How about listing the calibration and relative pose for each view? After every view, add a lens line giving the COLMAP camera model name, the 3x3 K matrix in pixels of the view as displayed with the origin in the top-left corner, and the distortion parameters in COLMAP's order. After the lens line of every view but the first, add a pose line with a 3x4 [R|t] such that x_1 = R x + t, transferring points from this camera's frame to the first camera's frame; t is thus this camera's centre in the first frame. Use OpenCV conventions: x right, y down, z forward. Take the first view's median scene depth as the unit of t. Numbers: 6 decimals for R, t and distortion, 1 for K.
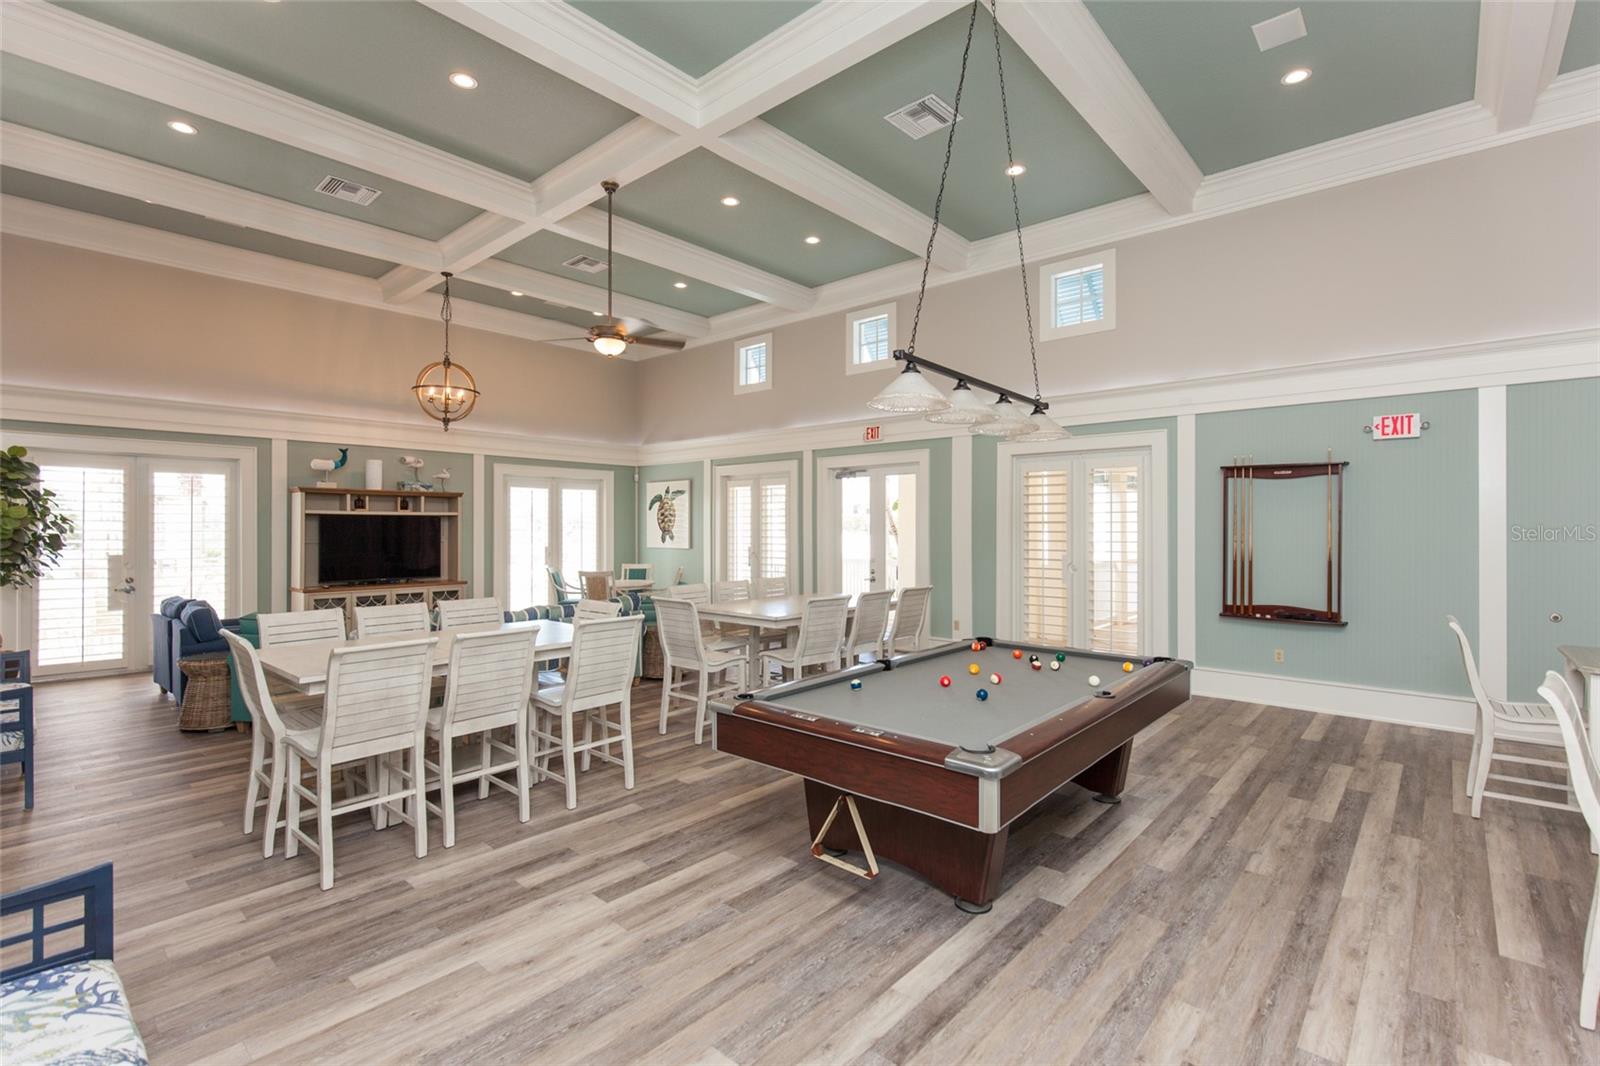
lens RADIAL K [[736.3, 0, 800.0], [0, 736.3, 533.0], [0, 0, 1]] dist [-0.011569, -0.000326]
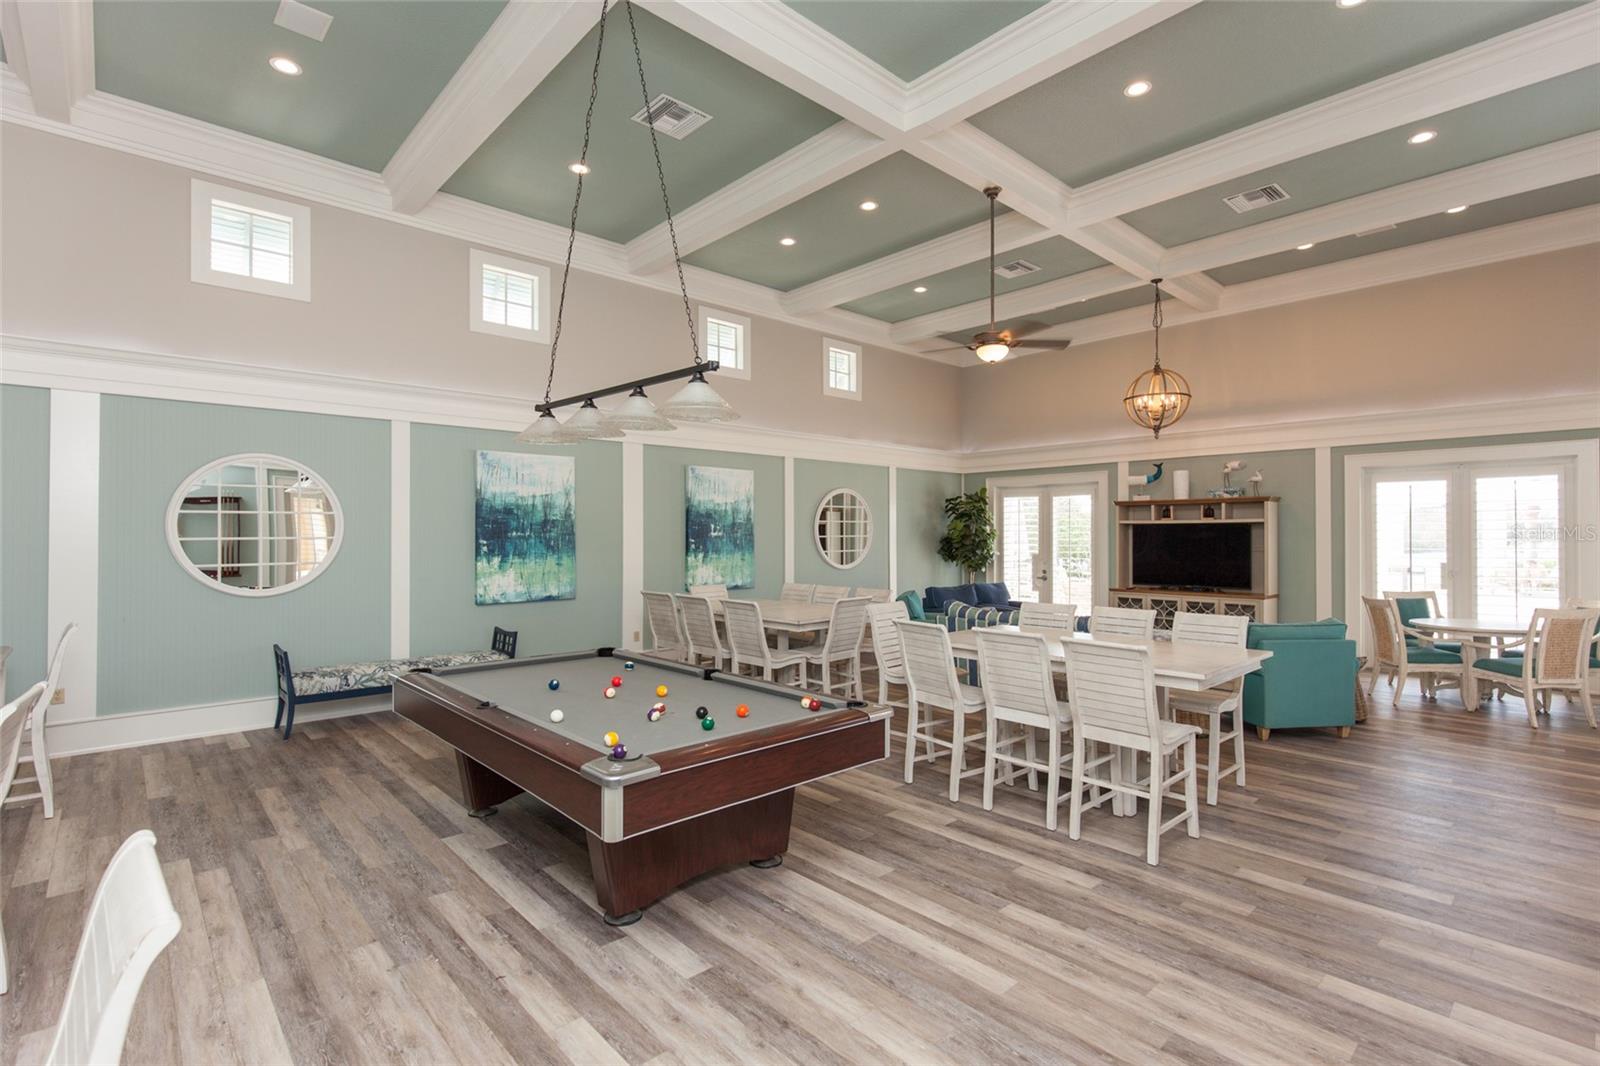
lens RADIAL K [[739.5, 0, 800.0], [0, 739.5, 533.0], [0, 0, 1]] dist [-0.004370, -0.000286]
pose [[-0.096791, -0.004273, -0.995296, 0.554935], [-0.006625, 0.999971, -0.003648, -0.004464], [0.995283, 0.006241, -0.096817, 0.615329]]
